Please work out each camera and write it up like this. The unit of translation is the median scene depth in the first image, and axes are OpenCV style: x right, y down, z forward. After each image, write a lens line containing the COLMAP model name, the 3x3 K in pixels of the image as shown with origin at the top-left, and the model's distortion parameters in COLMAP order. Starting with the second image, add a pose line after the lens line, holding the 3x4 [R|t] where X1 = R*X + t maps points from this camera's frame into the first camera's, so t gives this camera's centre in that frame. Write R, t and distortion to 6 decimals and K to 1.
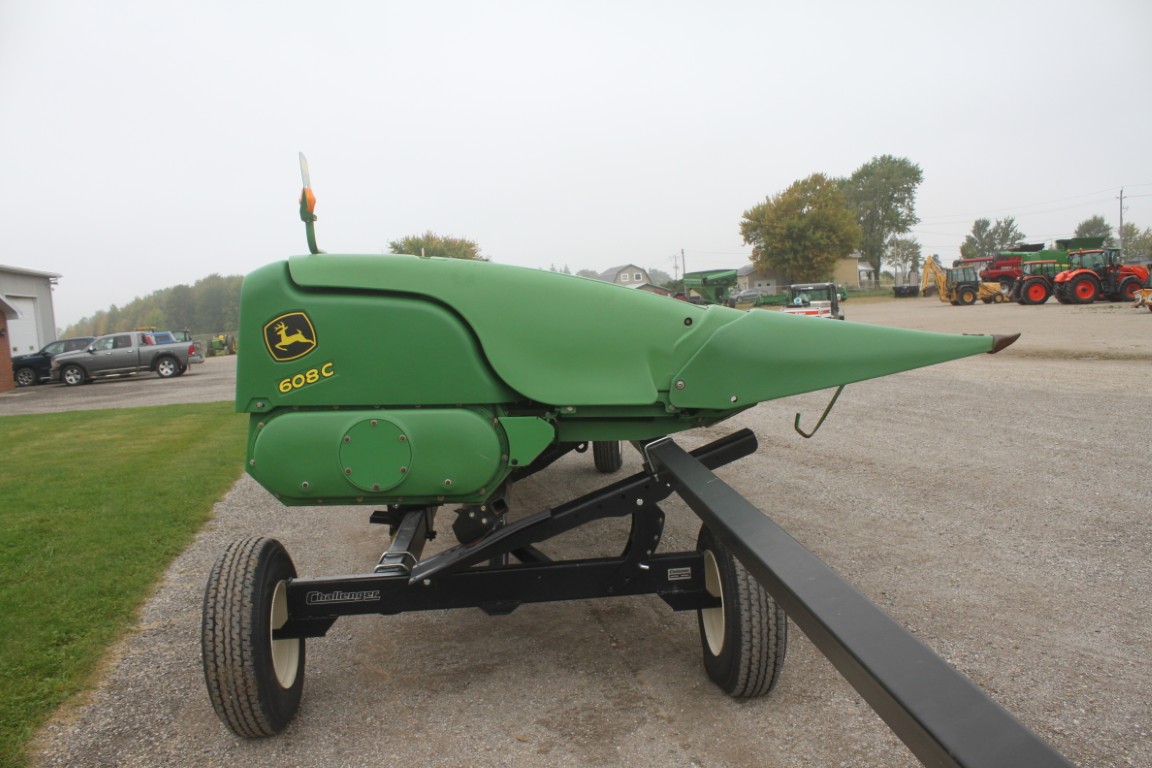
lens RADIAL K [[947.4, 0, 584.1], [0, 947.4, 415.1], [0, 0, 1]] dist [-0.174885, 0.153534]
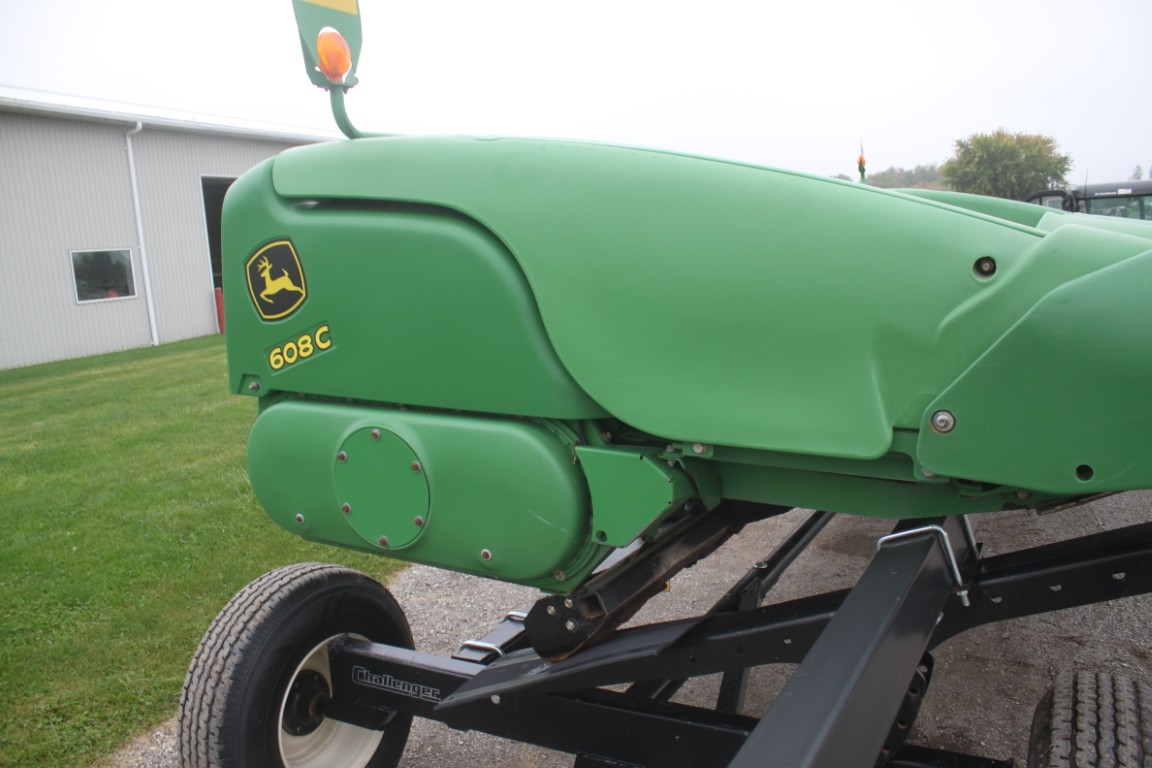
lens RADIAL K [[947.4, 0, 584.1], [0, 947.4, 415.1], [0, 0, 1]] dist [-0.174885, 0.153534]
pose [[0.832846, 0.102571, -0.543918, 0.193539], [-0.046211, 0.992134, 0.116336, -0.075977], [0.551573, -0.071755, 0.831035, 0.589361]]
